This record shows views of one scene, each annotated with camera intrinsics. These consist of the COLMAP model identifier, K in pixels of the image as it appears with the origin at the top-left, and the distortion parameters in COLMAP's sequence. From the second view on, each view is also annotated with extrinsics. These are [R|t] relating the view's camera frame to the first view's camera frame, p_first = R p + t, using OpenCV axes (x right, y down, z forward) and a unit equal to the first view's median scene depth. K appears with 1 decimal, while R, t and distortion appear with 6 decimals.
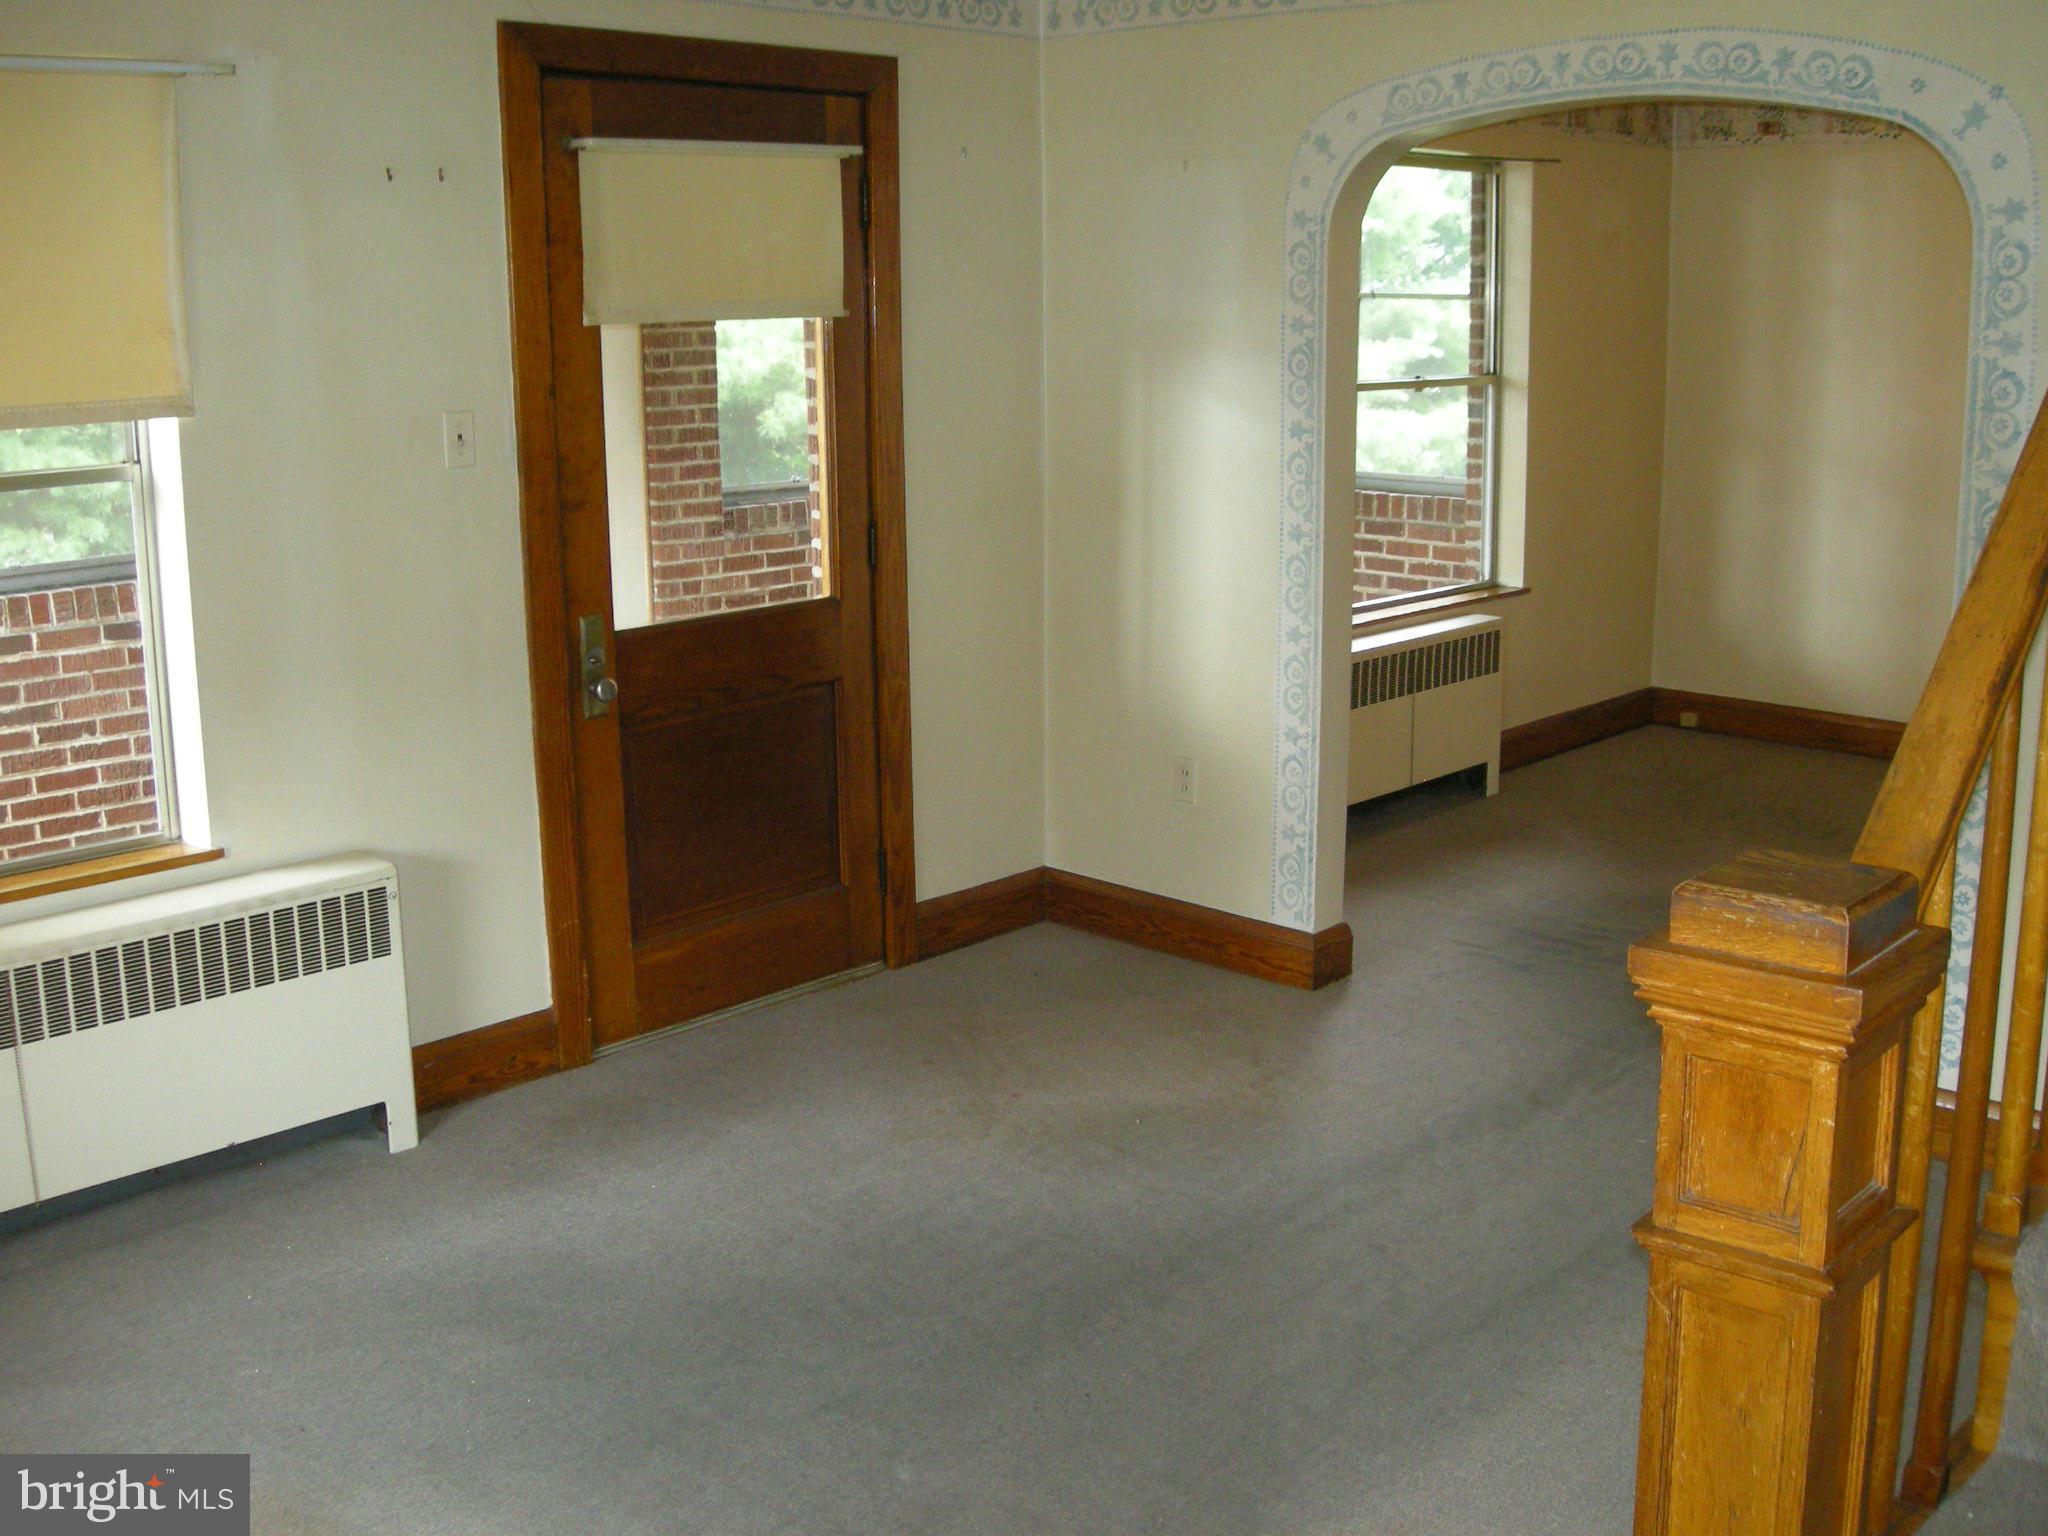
lens RADIAL K [[2152.2, 0, 1026.6], [0, 2152.2, 761.6], [0, 0, 1]] dist [-0.140463, 0.000000]
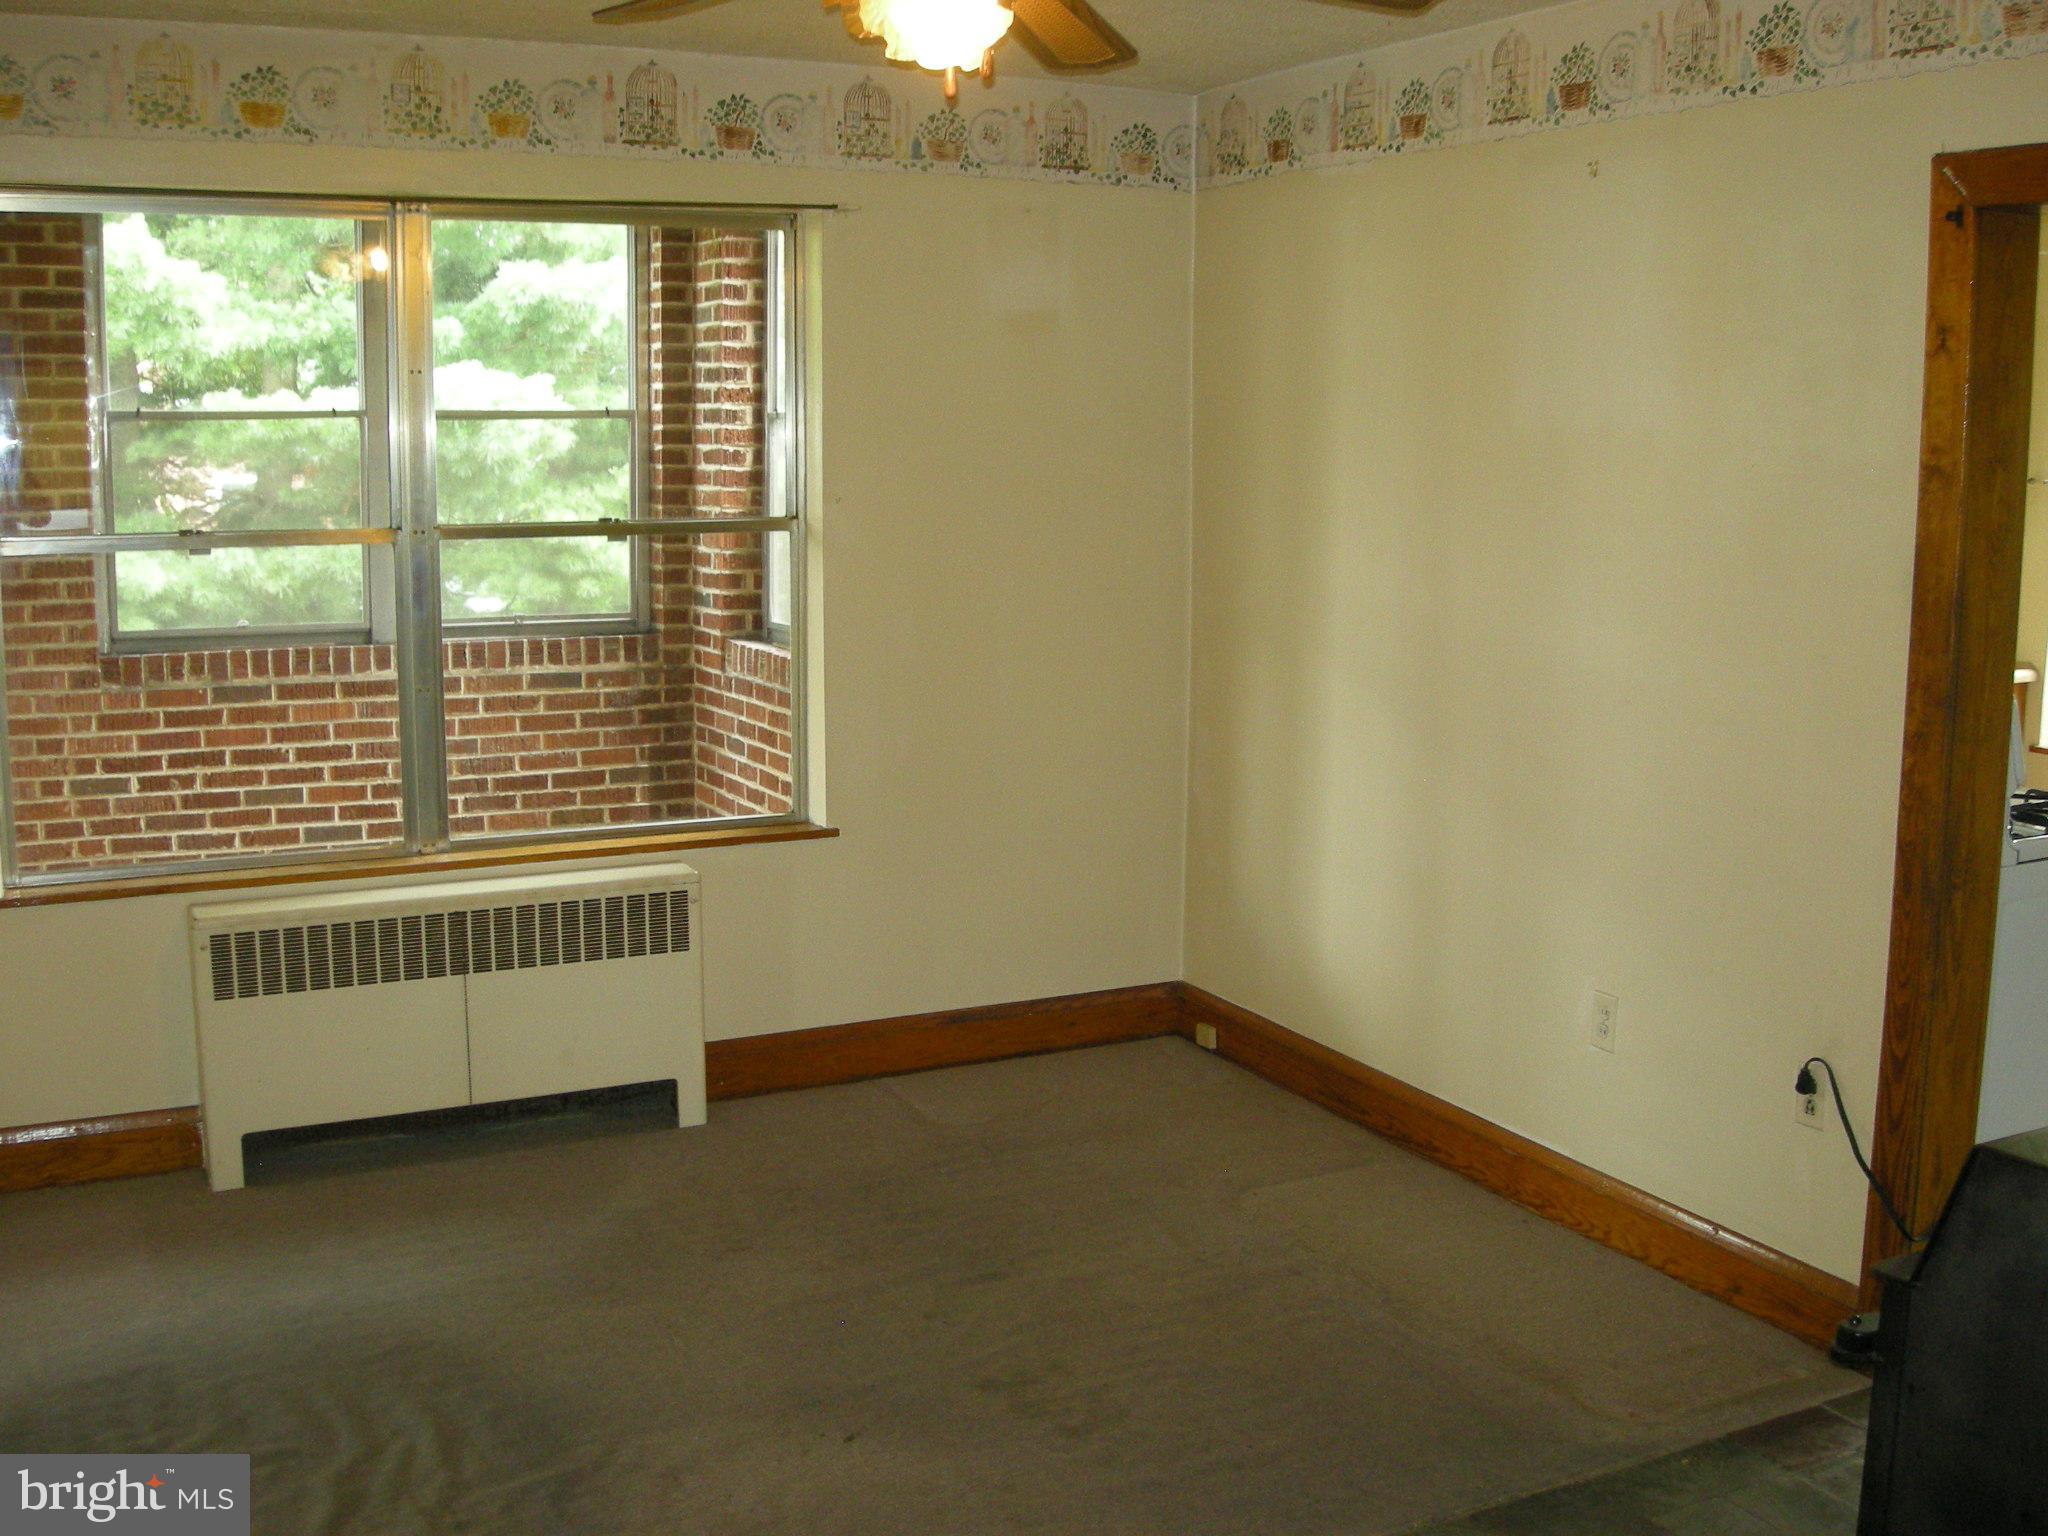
lens RADIAL K [[2152.2, 0, 1020.8], [0, 2152.2, 763.1], [0, 0, 1]] dist [-0.140463, 0.000000]
pose [[0.939365, 0.069319, -0.335841, 0.491499], [-0.088226, 0.995242, -0.041352, -0.074606], [0.331376, 0.068474, 0.941011, 0.344438]]
